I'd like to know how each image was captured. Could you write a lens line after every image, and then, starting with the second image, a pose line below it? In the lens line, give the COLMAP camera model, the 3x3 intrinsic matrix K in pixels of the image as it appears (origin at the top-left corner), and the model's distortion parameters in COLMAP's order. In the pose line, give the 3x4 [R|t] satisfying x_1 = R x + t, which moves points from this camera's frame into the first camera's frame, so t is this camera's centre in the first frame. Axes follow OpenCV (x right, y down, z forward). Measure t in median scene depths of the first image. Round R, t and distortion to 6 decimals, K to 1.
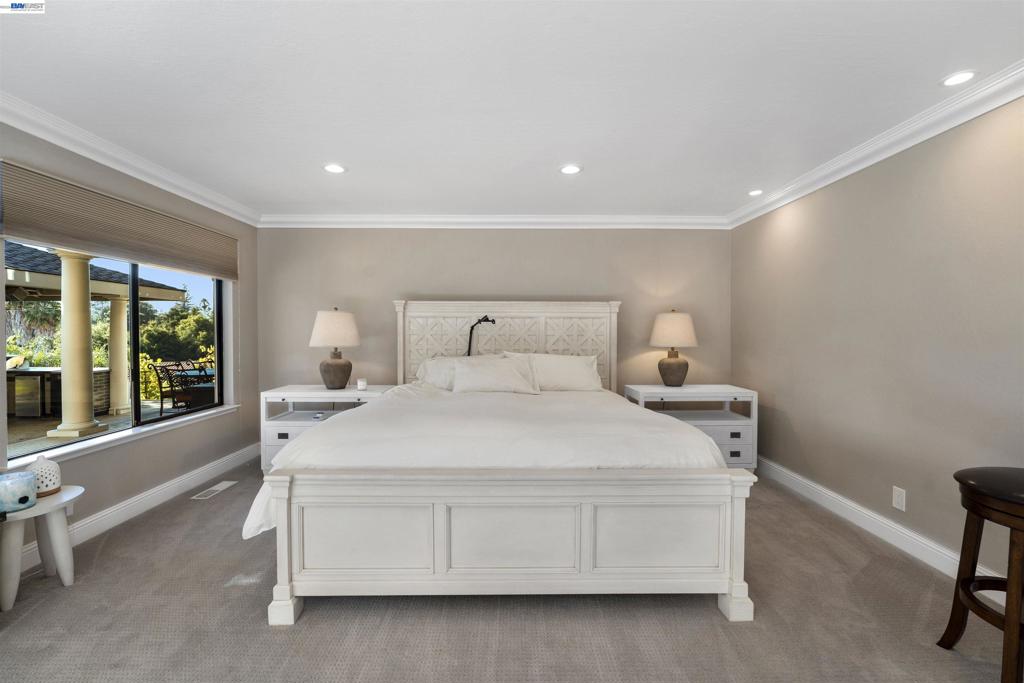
lens RADIAL K [[422.9, 0, 512.0], [0, 422.9, 341.5], [0, 0, 1]] dist [-0.020127, -0.000001]
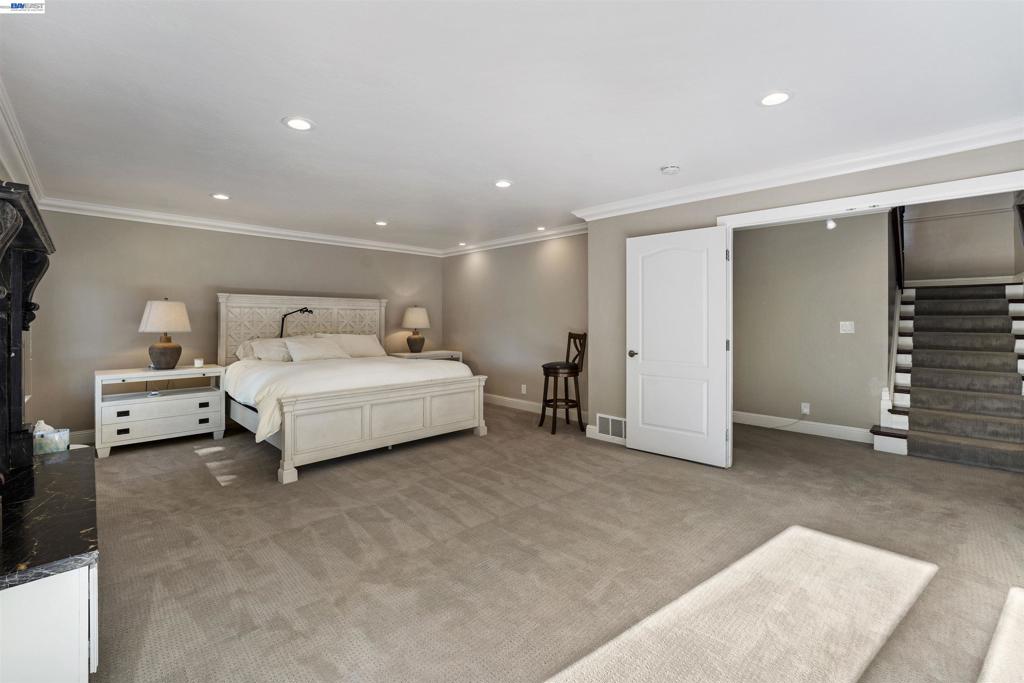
lens RADIAL K [[428.9, 0, 511.6], [0, 428.9, 320.9], [0, 0, 1]] dist [-0.000379, -0.000070]
pose [[0.717114, -0.002681, 0.696951, -0.560144], [0.015600, 0.999804, -0.012204, 0.010890], [-0.696781, 0.019624, 0.717015, -0.486647]]
